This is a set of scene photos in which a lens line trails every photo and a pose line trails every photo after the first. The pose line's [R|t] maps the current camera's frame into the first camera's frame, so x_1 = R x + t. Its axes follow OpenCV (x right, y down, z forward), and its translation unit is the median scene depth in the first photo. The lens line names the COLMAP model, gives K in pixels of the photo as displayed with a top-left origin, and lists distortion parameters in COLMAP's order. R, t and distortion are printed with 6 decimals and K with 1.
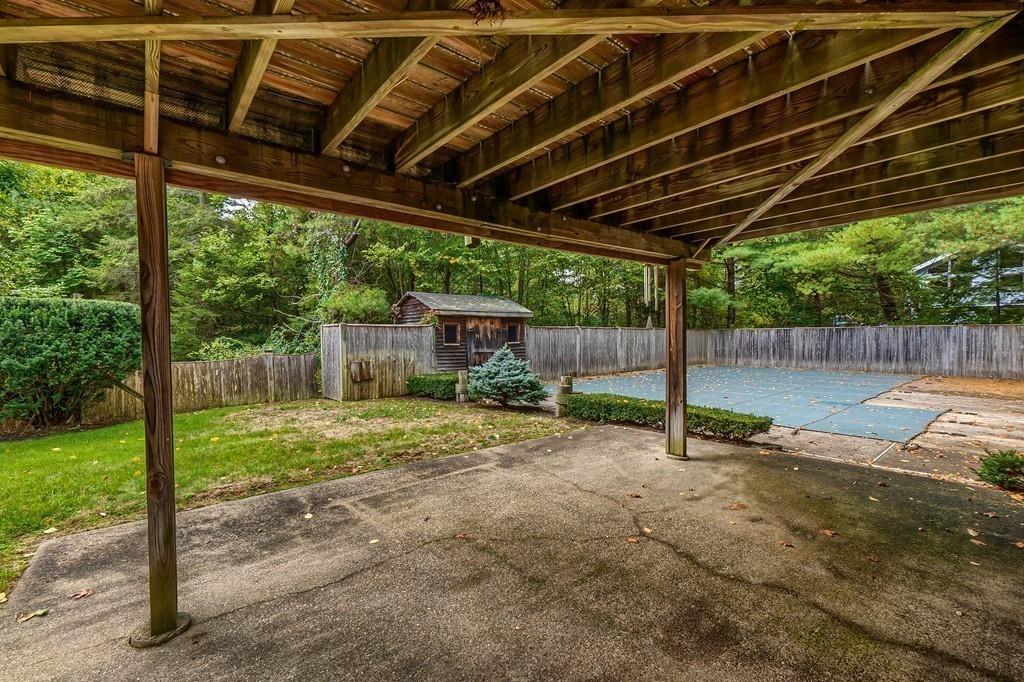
lens RADIAL K [[431.6, 0, 500.6], [0, 431.6, 338.3], [0, 0, 1]] dist [-0.004313, -0.000186]
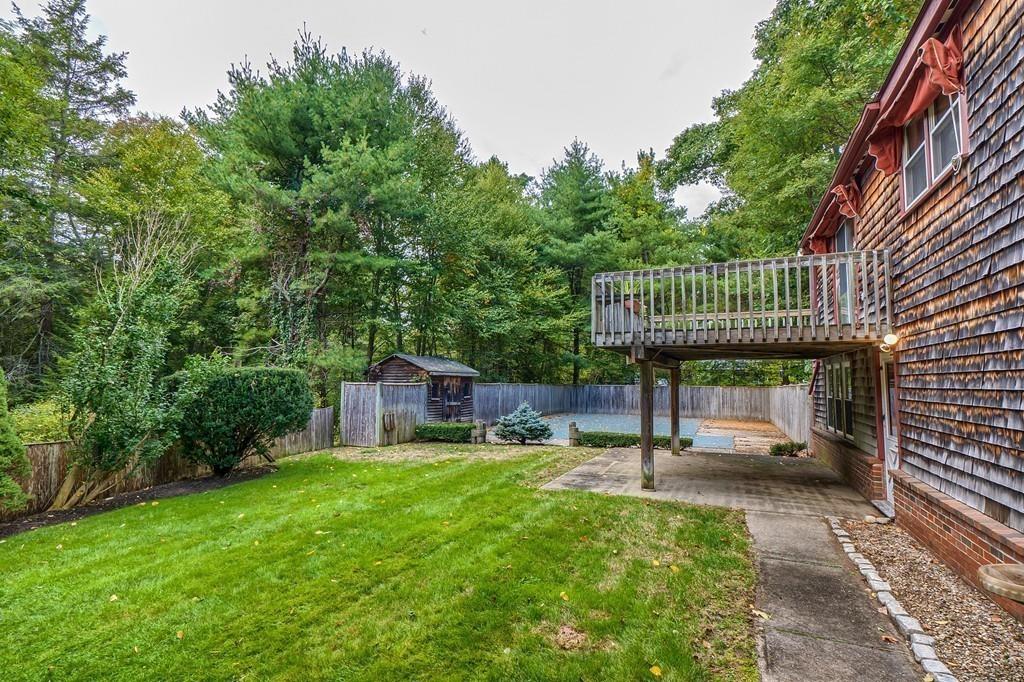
lens RADIAL K [[484.8, 0, 512.0], [0, 484.8, 341.0], [0, 0, 1]] dist [0.001134, 0.000023]
pose [[0.894896, 0.056021, 0.442745, -0.516287], [-0.017648, 0.995756, -0.090323, -0.028104], [-0.445926, 0.073016, 0.892087, -0.334086]]
